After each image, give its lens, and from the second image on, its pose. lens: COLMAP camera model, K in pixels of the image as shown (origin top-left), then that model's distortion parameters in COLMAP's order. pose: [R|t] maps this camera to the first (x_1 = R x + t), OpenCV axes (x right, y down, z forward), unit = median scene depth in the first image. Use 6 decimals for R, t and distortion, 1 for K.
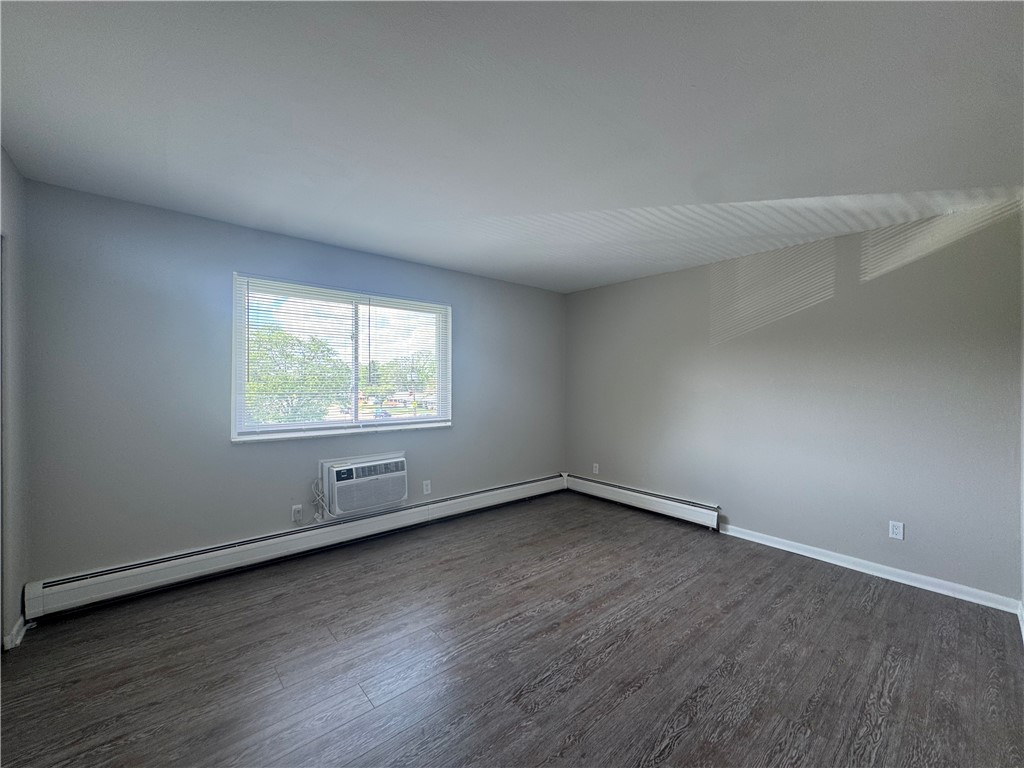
lens RADIAL K [[435.1, 0, 501.9], [0, 435.1, 383.4], [0, 0, 1]] dist [0.000500, 0.000518]
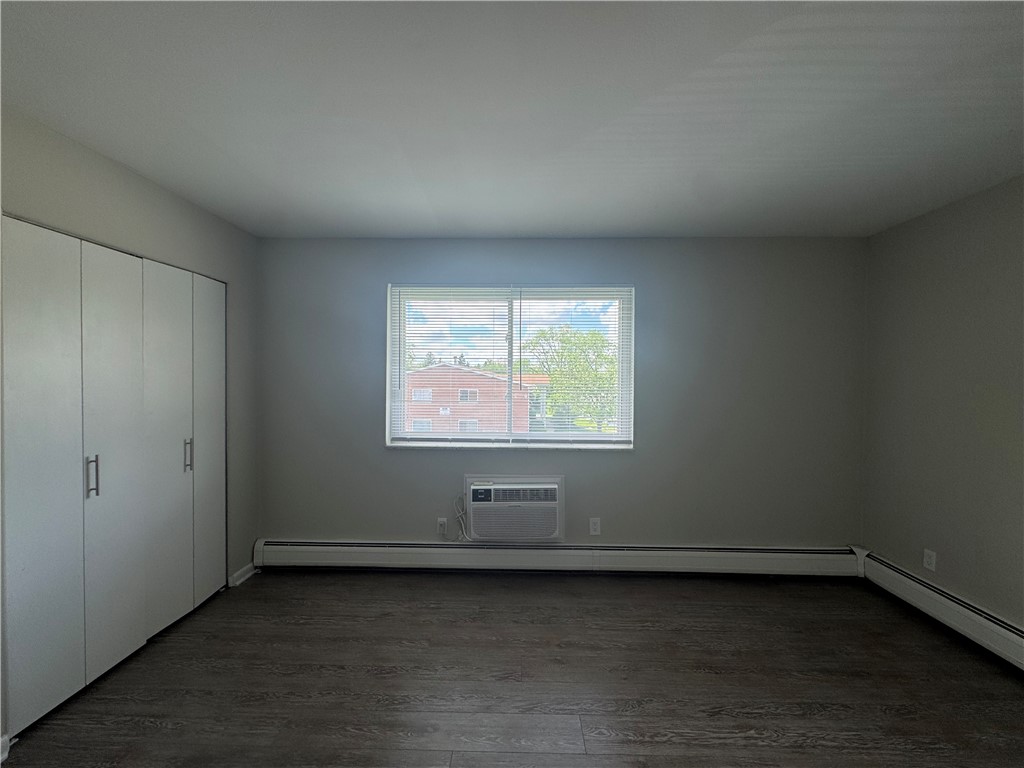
lens RADIAL K [[410.5, 0, 512.4], [0, 410.5, 384.9], [0, 0, 1]] dist [-0.003246, 0.000444]
pose [[0.738549, 0.010641, -0.674116, 0.234972], [-0.002040, 0.999906, 0.013549, -0.024859], [0.674197, -0.008632, 0.738501, 0.412684]]
